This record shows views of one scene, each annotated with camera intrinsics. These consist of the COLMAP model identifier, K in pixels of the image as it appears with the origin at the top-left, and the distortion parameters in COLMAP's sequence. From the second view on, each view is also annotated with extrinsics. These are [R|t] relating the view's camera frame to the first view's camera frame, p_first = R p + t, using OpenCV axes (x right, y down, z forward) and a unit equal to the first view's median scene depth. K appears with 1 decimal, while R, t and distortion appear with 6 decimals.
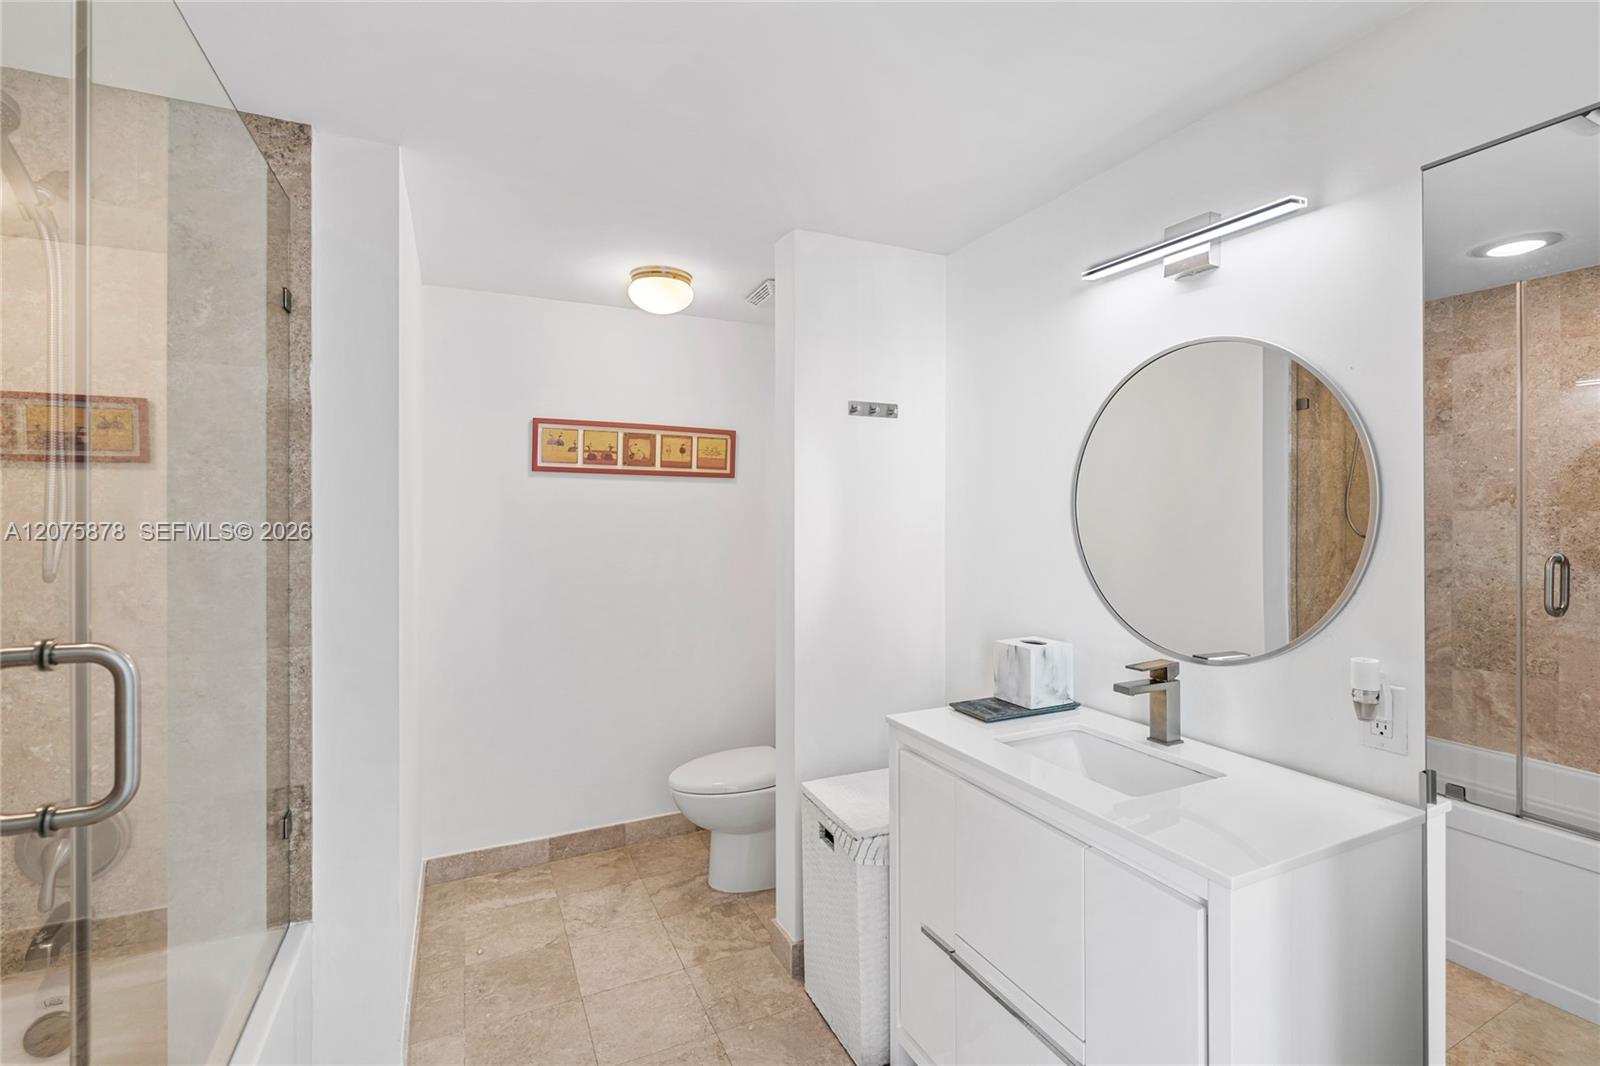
lens RADIAL K [[724.6, 0, 808.3], [0, 724.6, 538.7], [0, 0, 1]] dist [-0.002154, 0.003196]
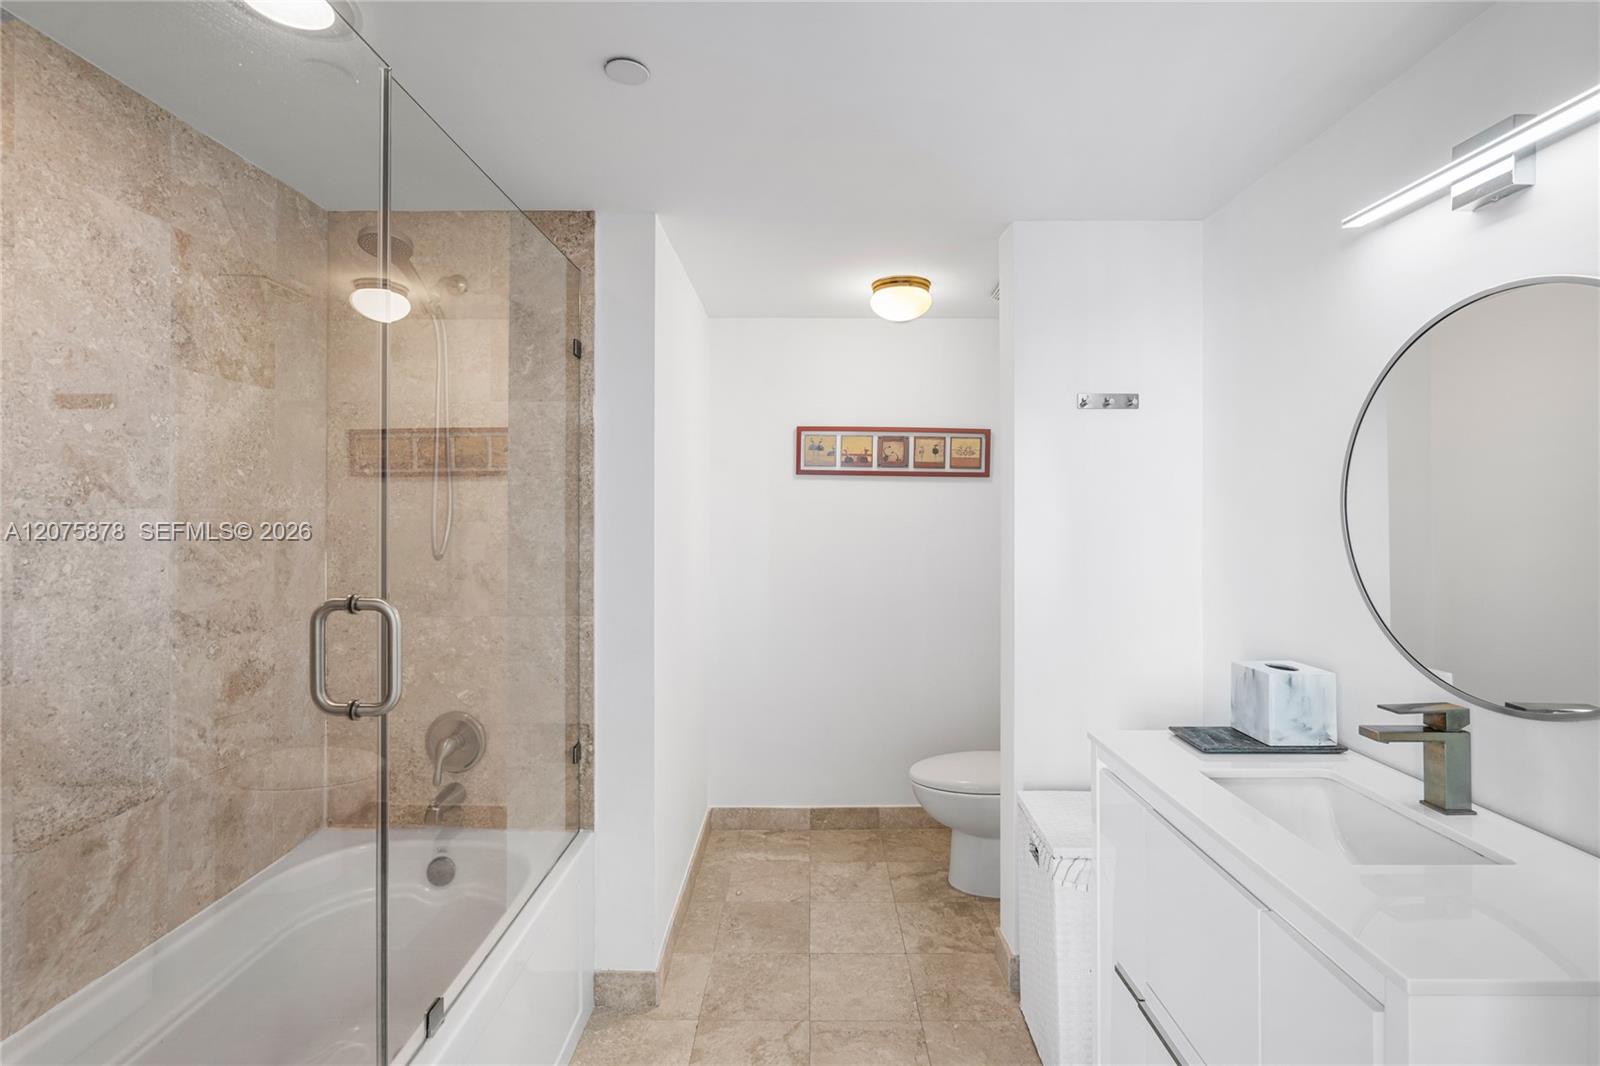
lens RADIAL K [[724.5, 0, 802.3], [0, 724.5, 537.1], [0, 0, 1]] dist [-0.001857, 0.001663]
pose [[0.903303, 0.016453, -0.428688, 0.169093], [-0.016650, 0.999856, 0.003291, -0.001896], [0.428680, 0.004165, 0.903447, 0.000650]]
